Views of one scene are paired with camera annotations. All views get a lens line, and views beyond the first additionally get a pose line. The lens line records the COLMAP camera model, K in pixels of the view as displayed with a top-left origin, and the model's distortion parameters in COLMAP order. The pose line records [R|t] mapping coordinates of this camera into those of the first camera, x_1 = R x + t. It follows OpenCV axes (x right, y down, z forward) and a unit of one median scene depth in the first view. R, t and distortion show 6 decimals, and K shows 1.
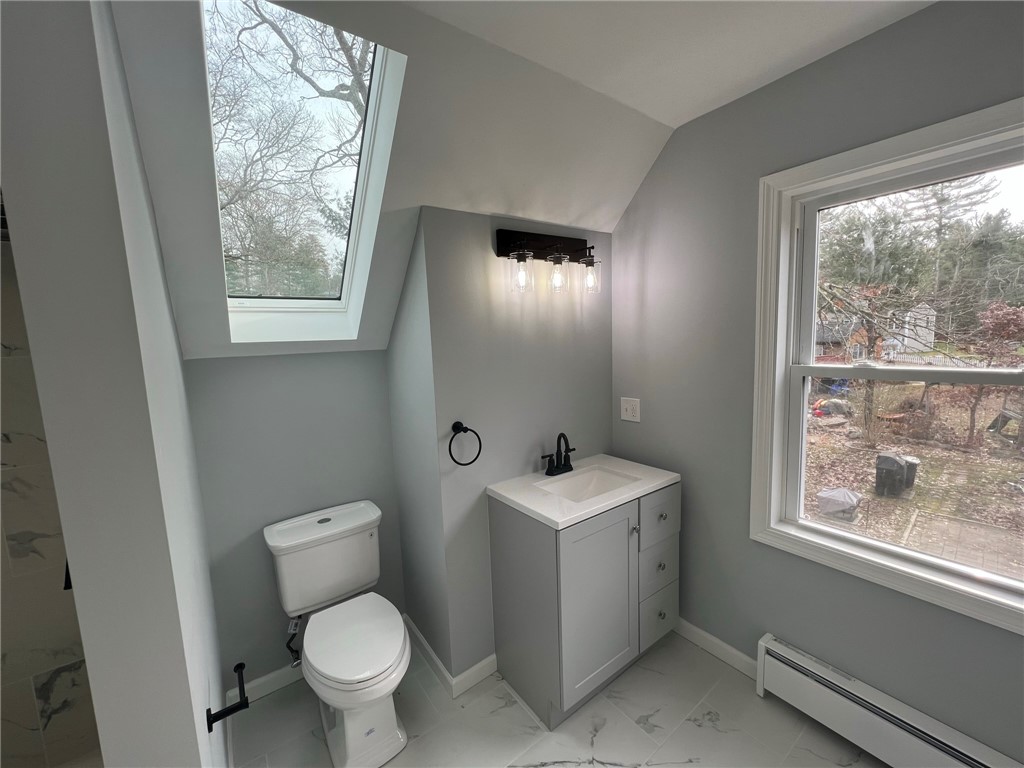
lens RADIAL K [[407.2, 0, 518.7], [0, 407.2, 385.7], [0, 0, 1]] dist [-0.002930, 0.000249]
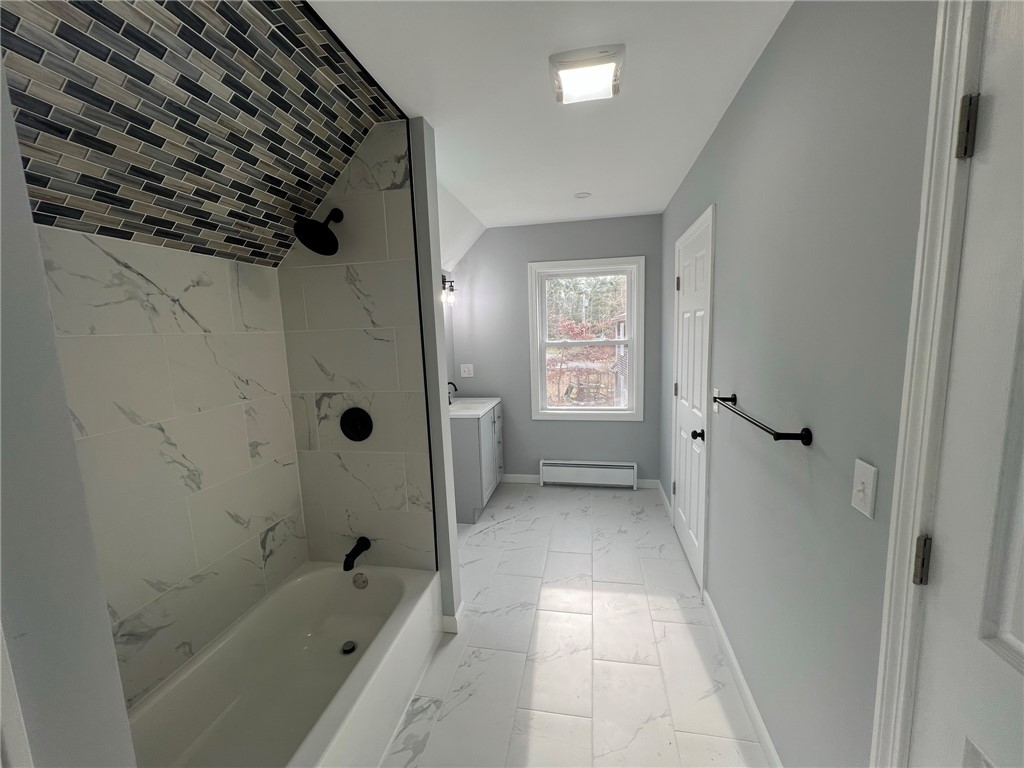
lens RADIAL K [[407.2, 0, 504.0], [0, 407.2, 390.3], [0, 0, 1]] dist [-0.002930, 0.000249]
pose [[0.743476, -0.085282, 0.663303, -1.067446], [0.085738, 0.995806, 0.031931, 0.132137], [-0.663244, 0.033131, 0.747669, -0.612208]]
